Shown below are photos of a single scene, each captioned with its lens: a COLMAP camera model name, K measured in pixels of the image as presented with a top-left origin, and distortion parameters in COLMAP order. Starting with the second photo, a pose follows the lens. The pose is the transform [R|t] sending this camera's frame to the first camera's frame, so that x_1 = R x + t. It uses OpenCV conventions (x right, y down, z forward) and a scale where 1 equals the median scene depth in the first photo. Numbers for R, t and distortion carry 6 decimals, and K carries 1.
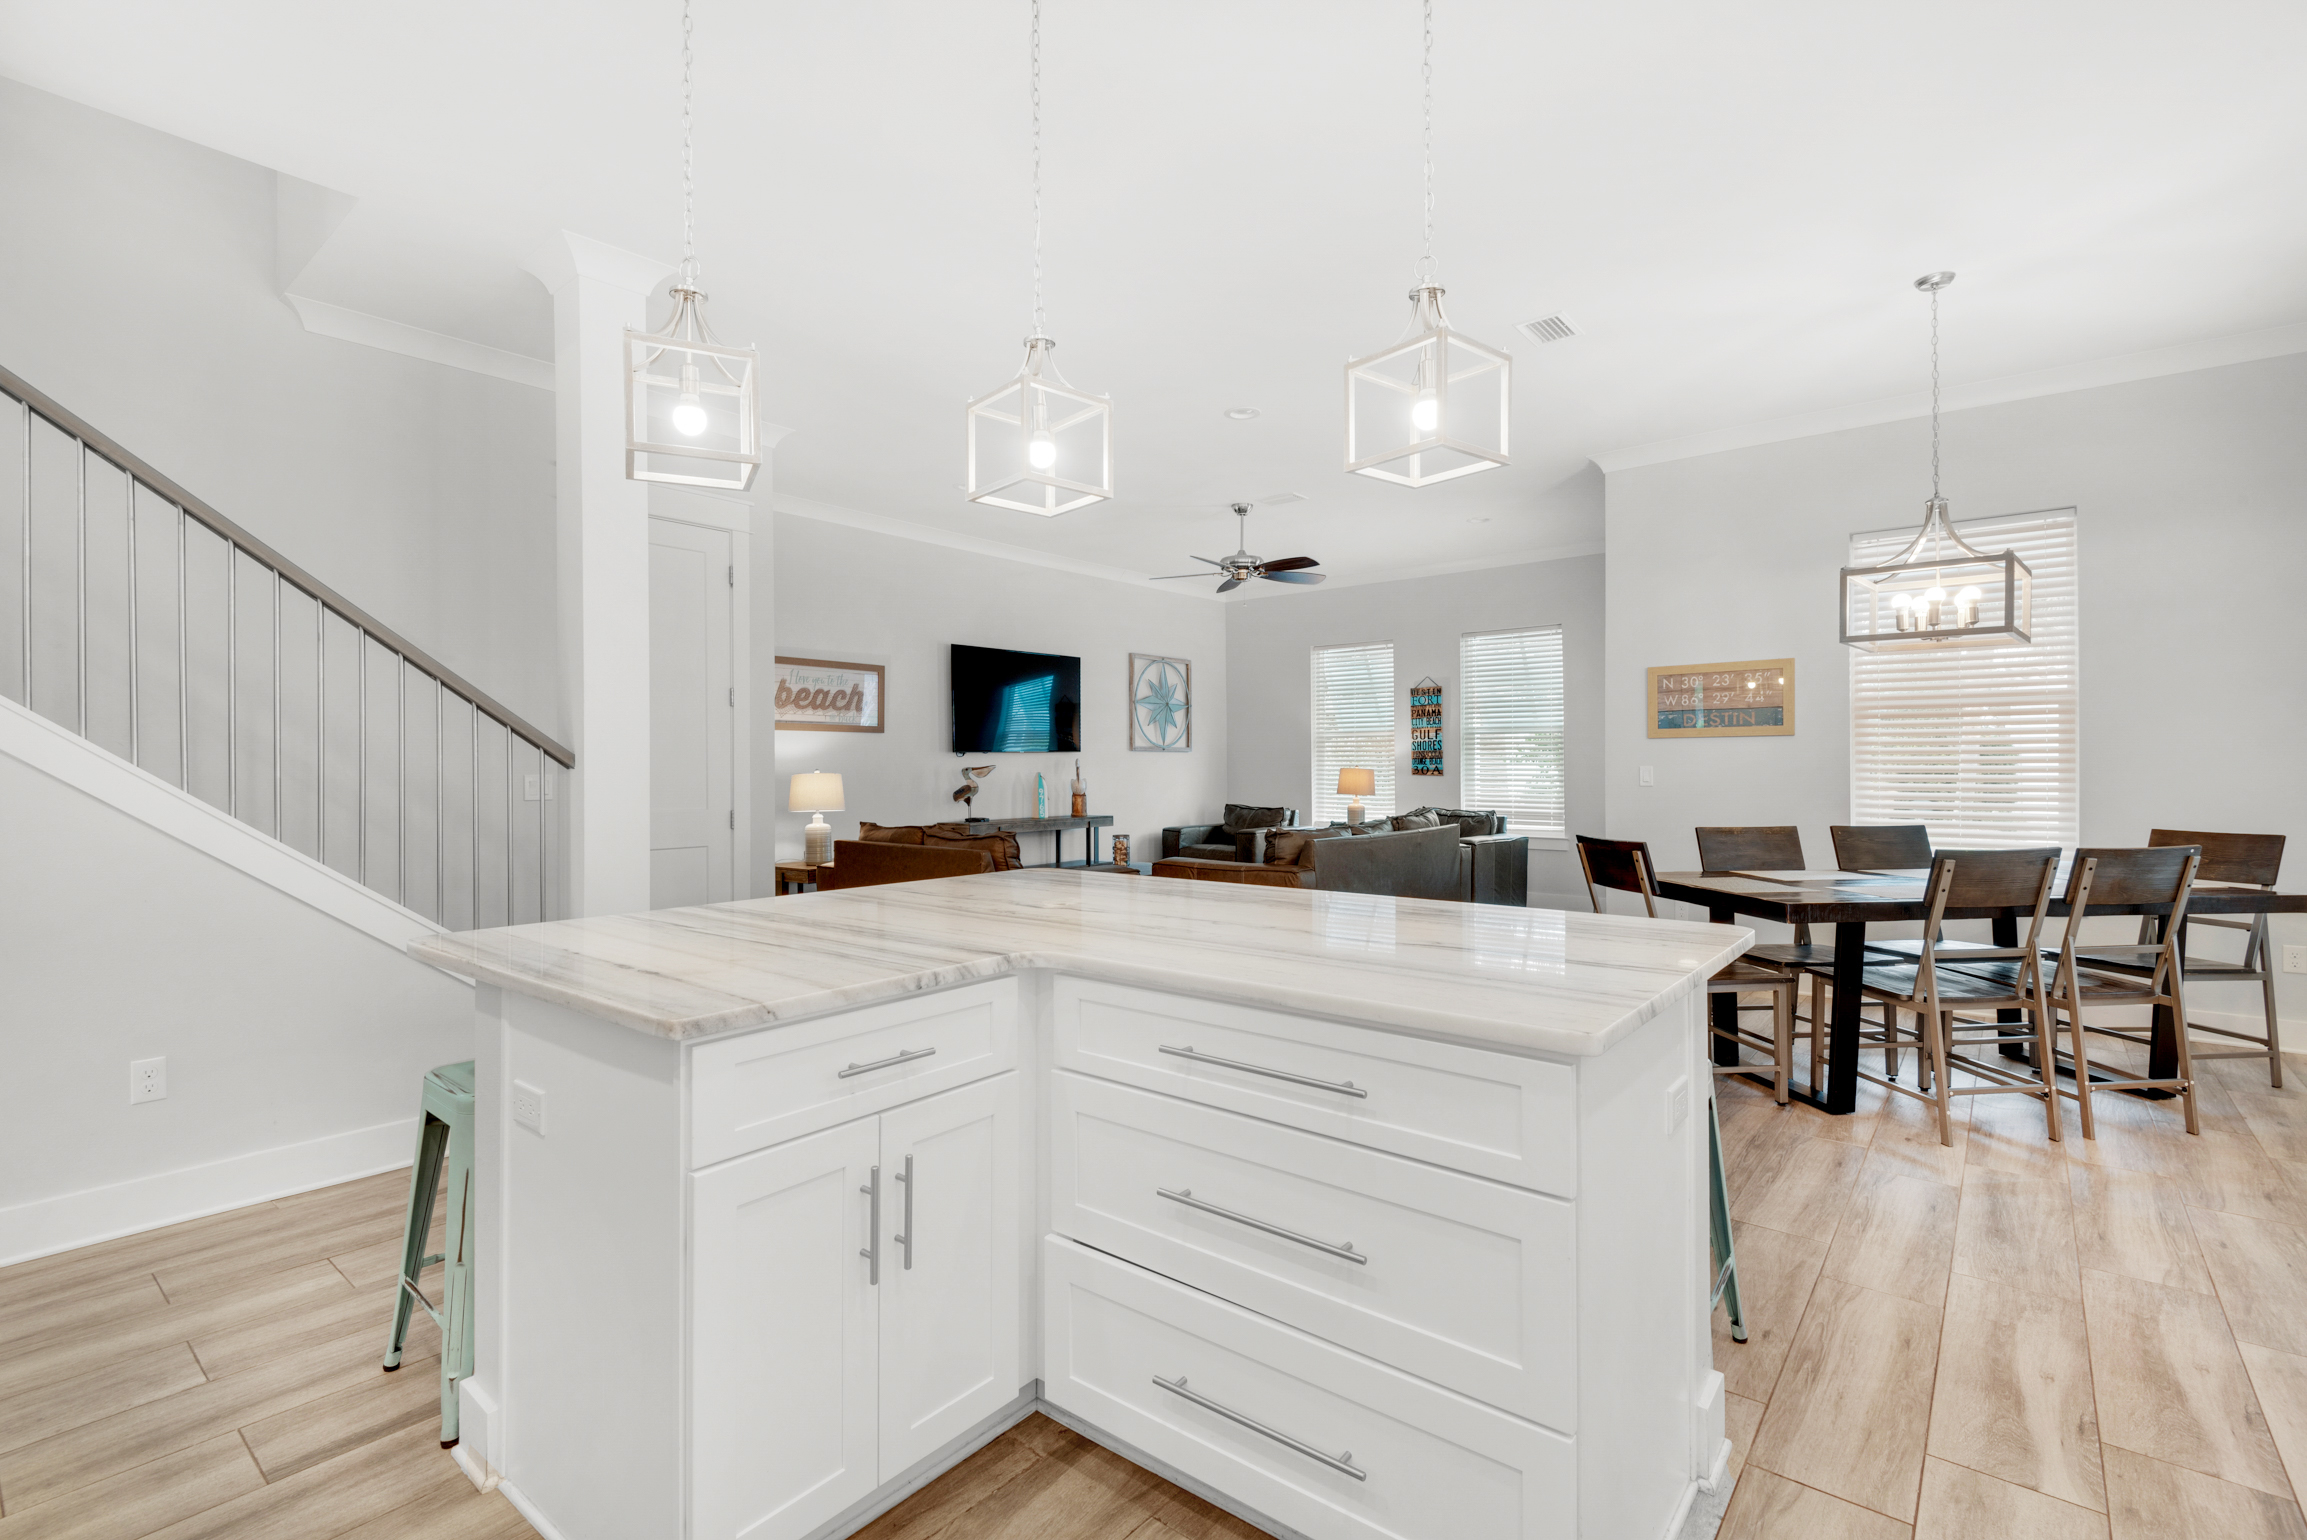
lens RADIAL K [[1048.5, 0, 1142.0], [0, 1048.5, 769.4], [0, 0, 1]] dist [0.021574, -0.001349]
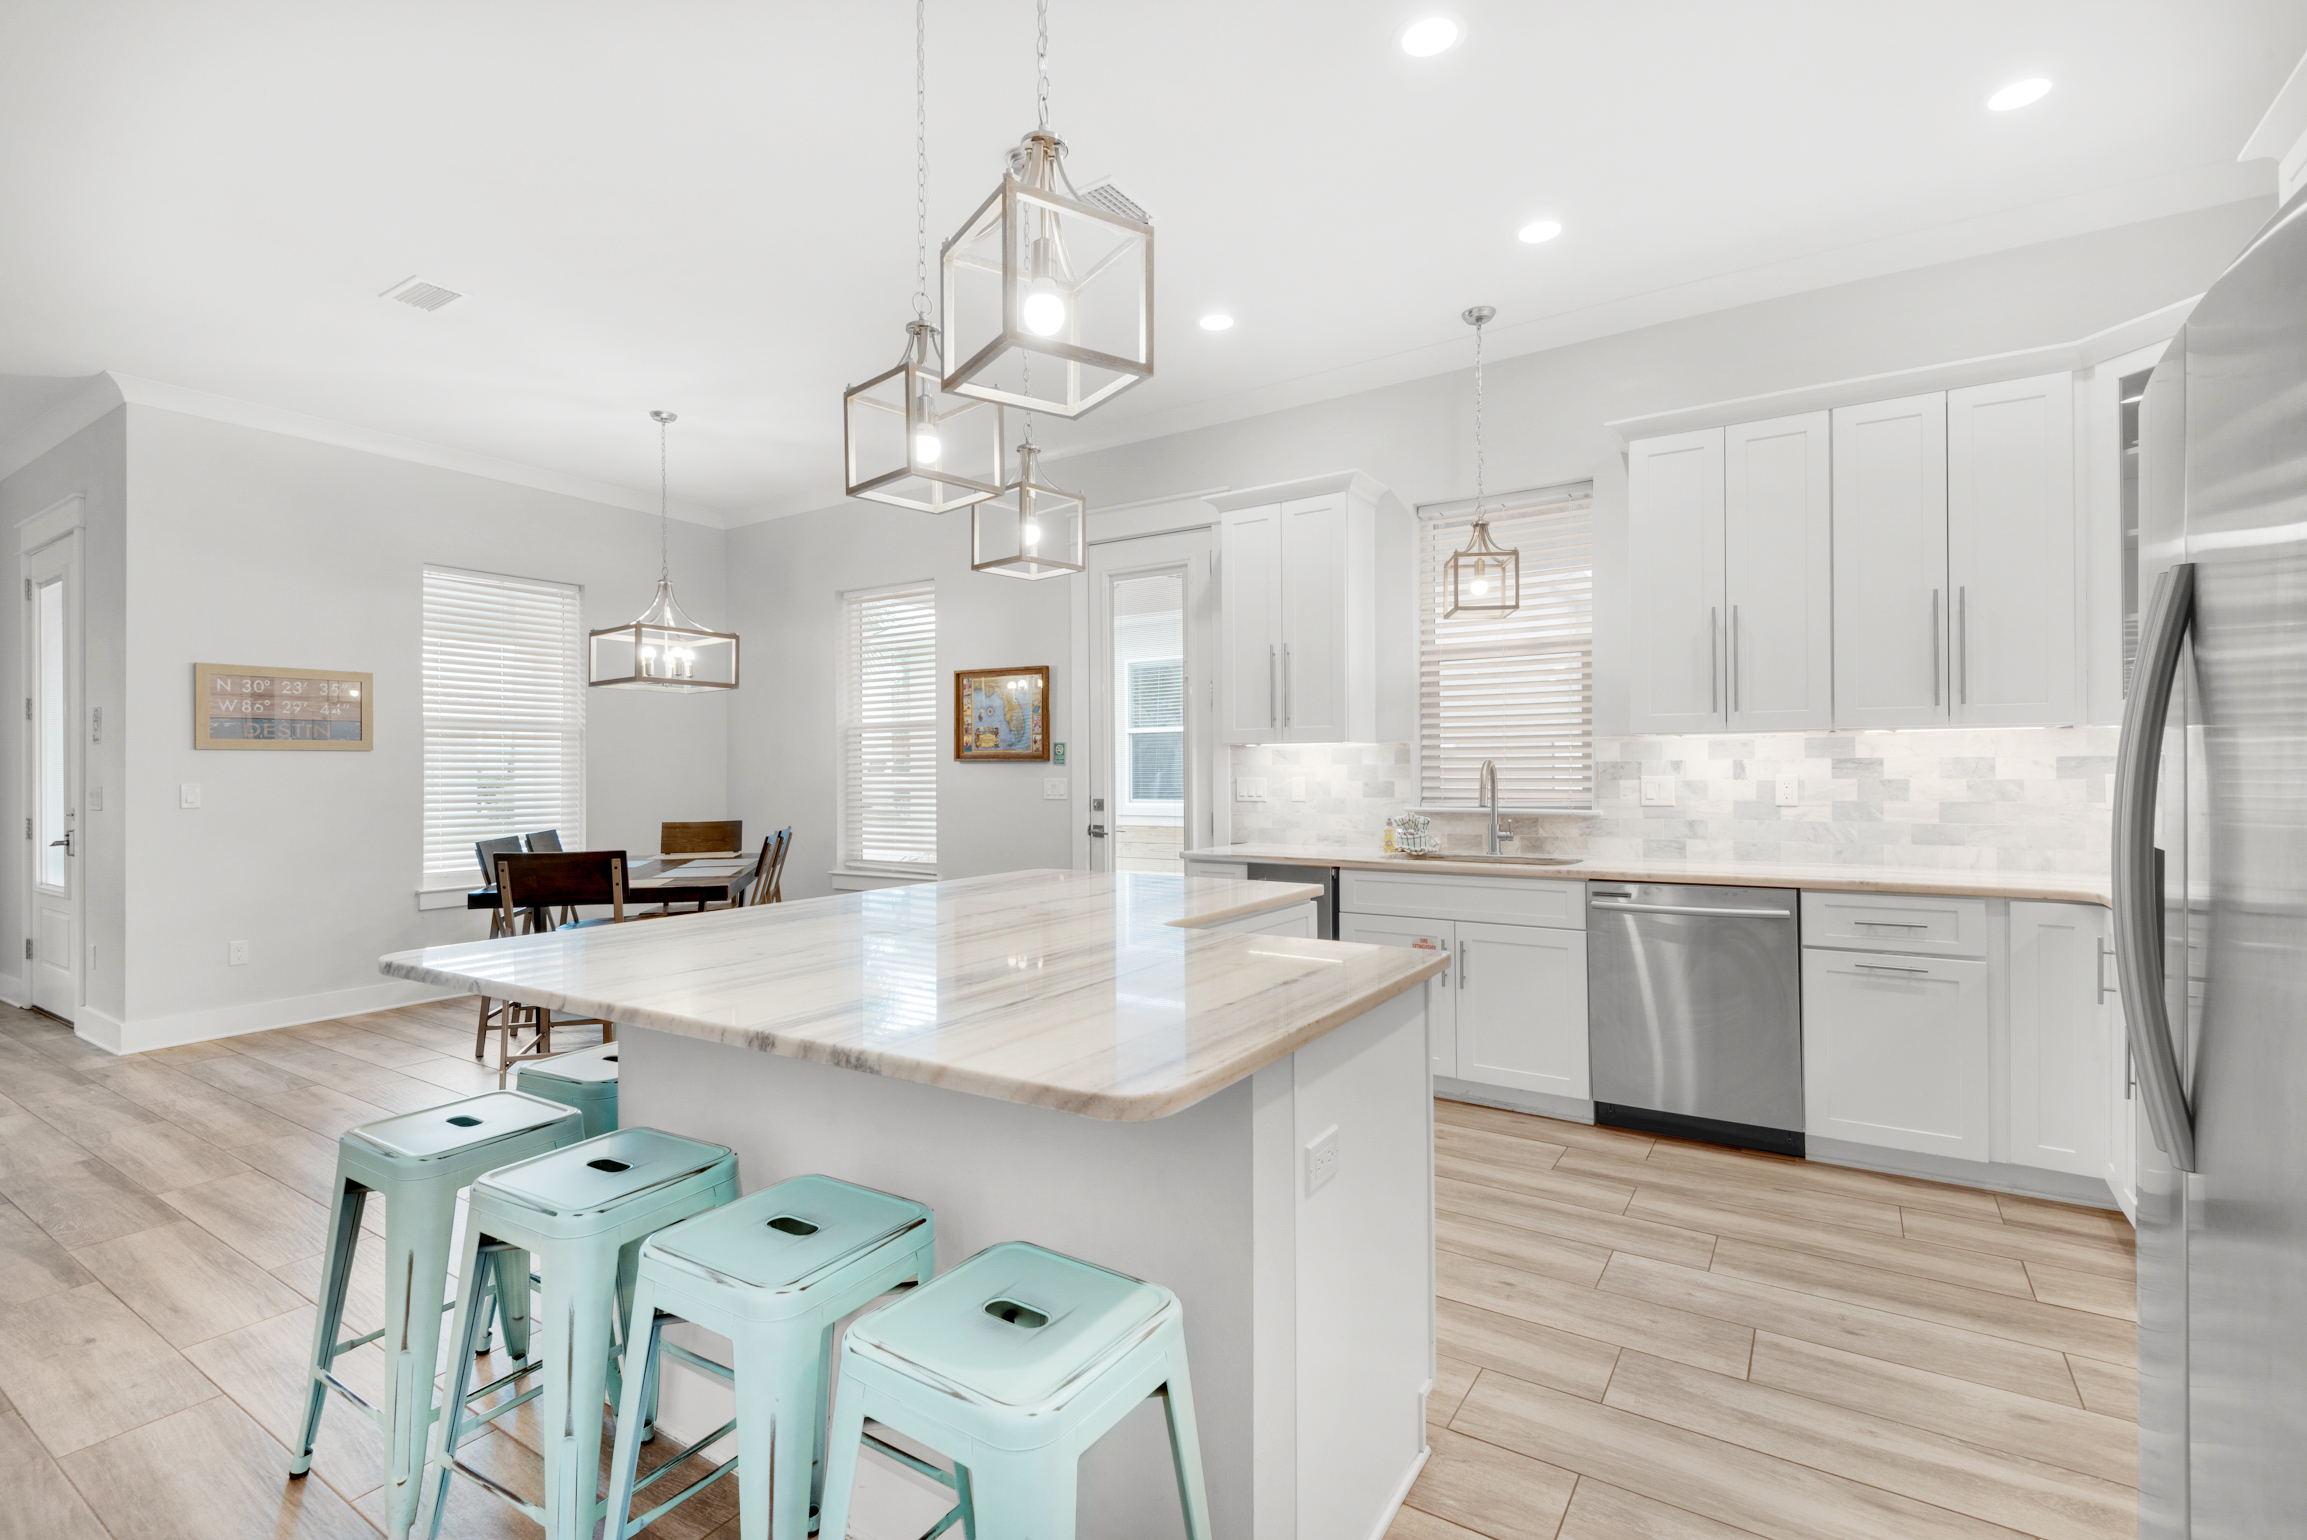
lens RADIAL K [[1048.5, 0, 1144.0], [0, 1048.5, 762.0], [0, 0, 1]] dist [0.021574, -0.001349]
pose [[-0.106533, 0.010578, 0.994253, -0.444340], [0.008885, 0.999914, -0.009687, -0.005758], [-0.994269, 0.007802, -0.106618, 0.386597]]
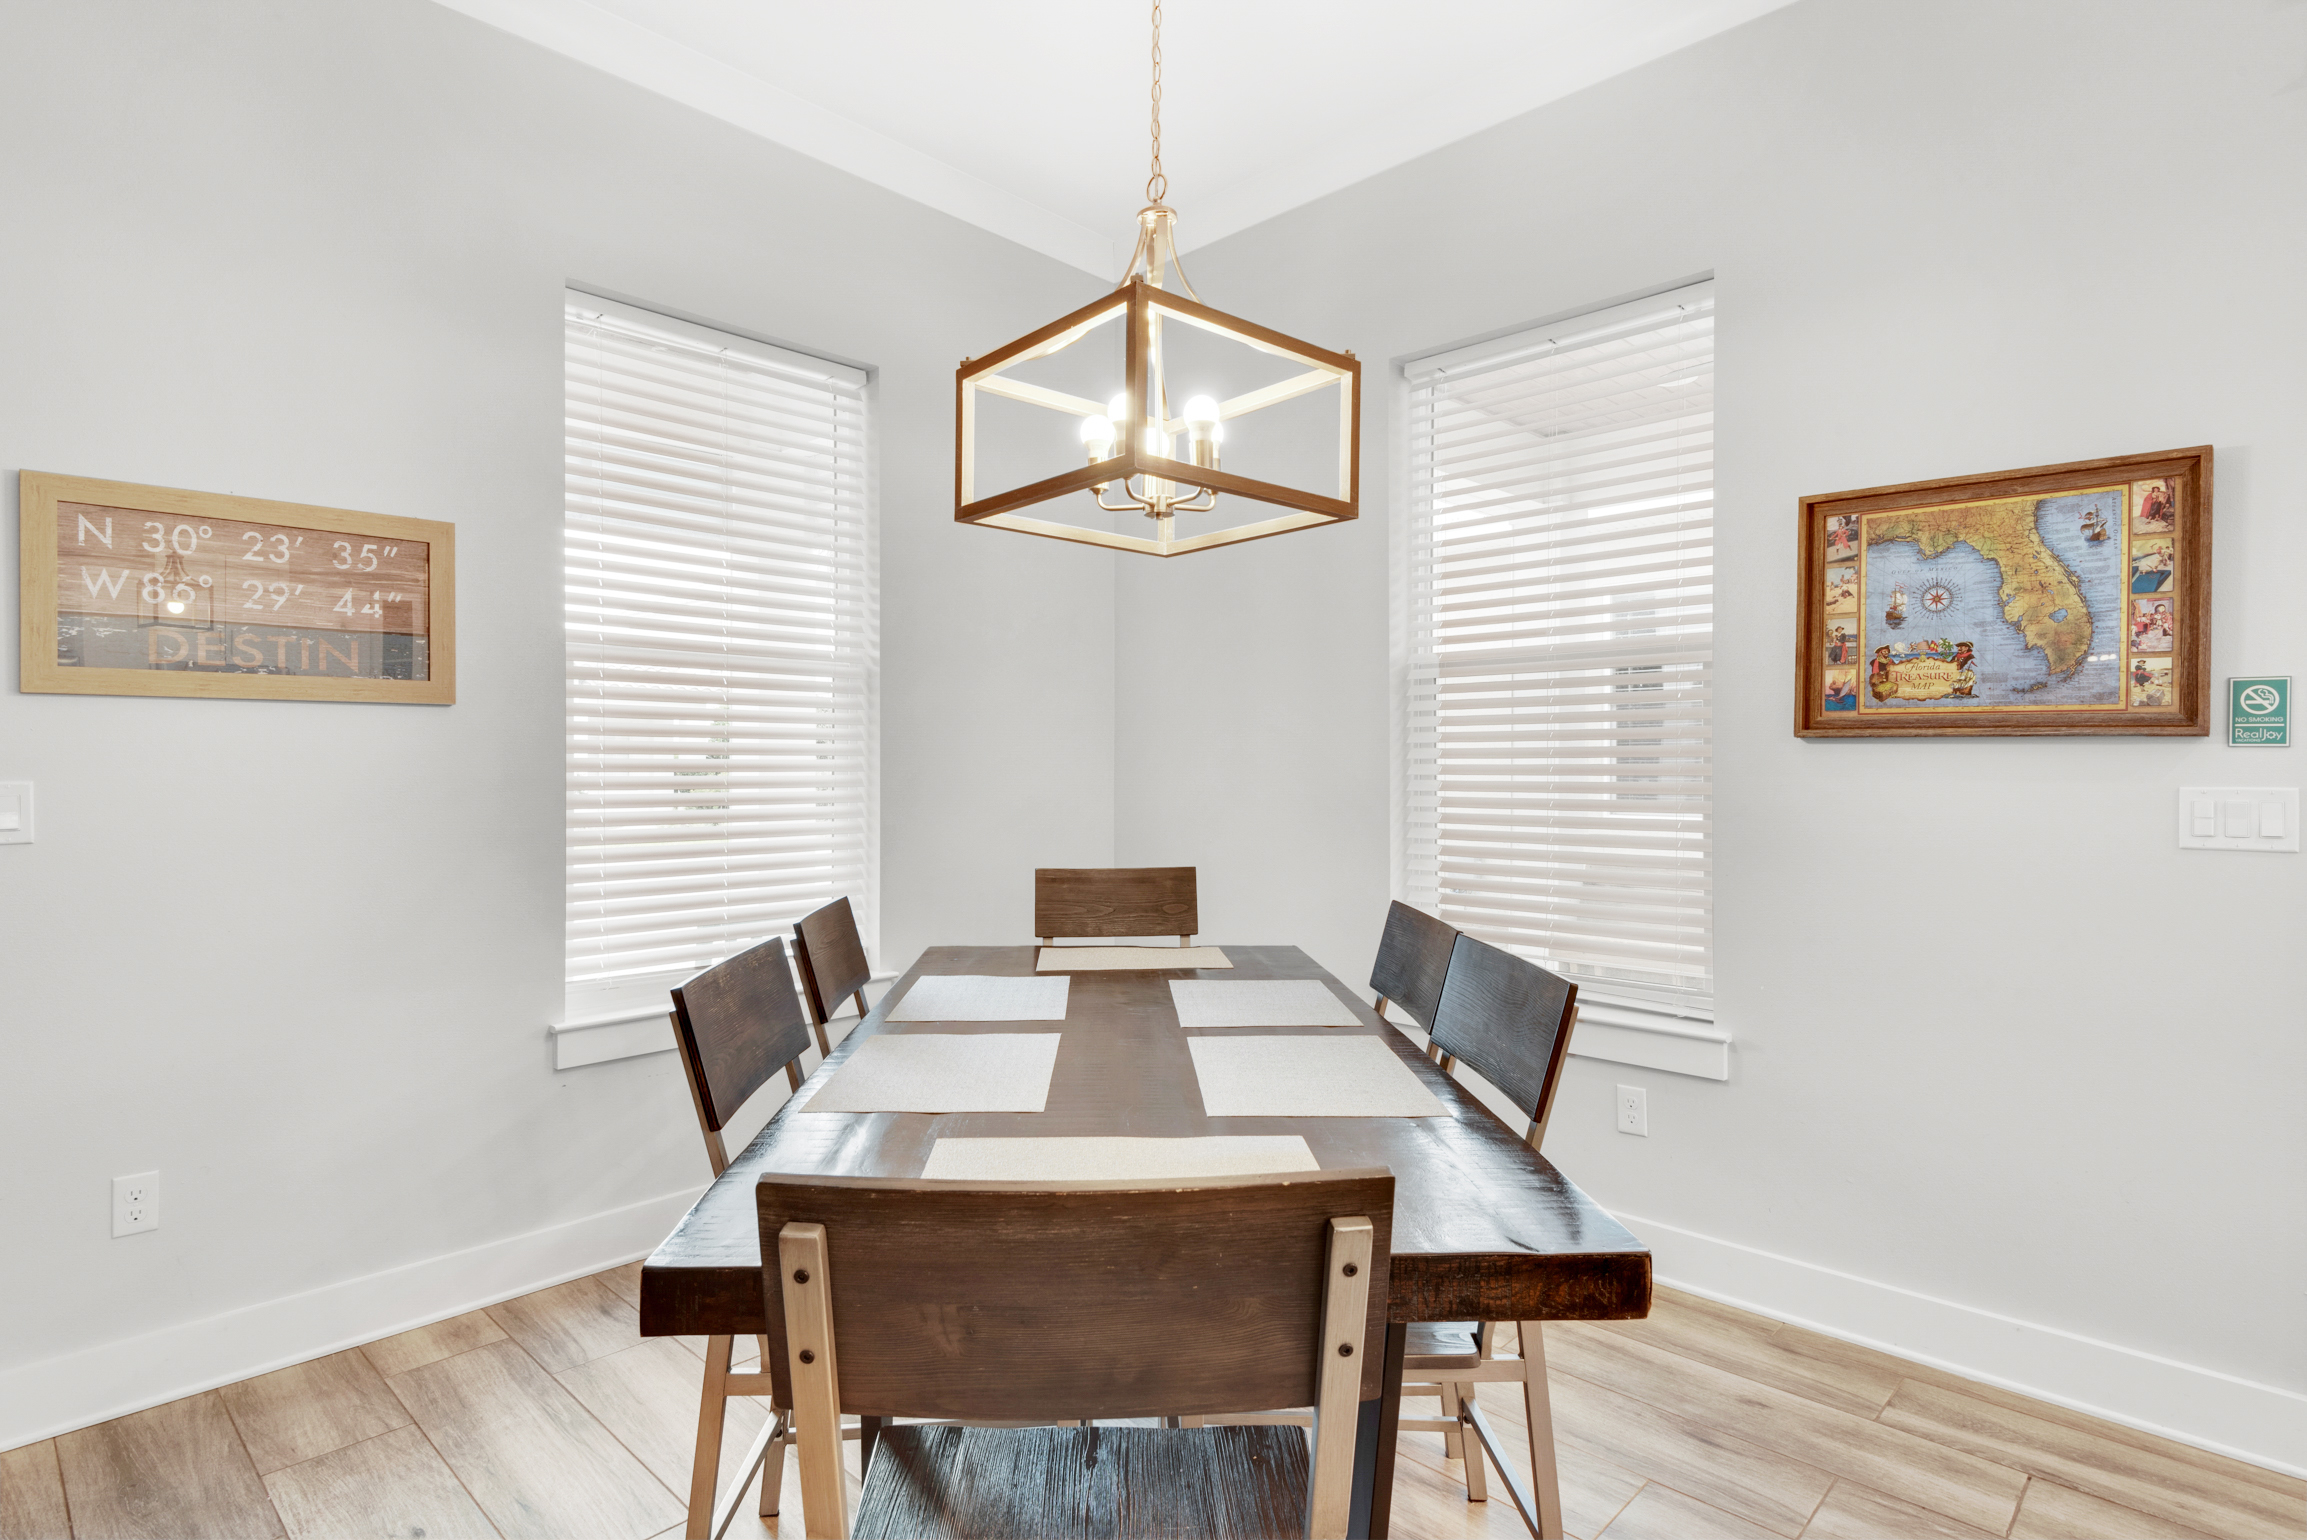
lens RADIAL K [[1241.3, 0, 1149.2], [0, 1241.3, 763.6], [0, 0, 1]] dist [0.042128, 0.000080]
pose [[0.092285, 0.002369, 0.995730, 0.140419], [0.002167, 0.999994, -0.002580, -0.007393], [-0.995730, 0.002396, 0.092279, 0.673882]]
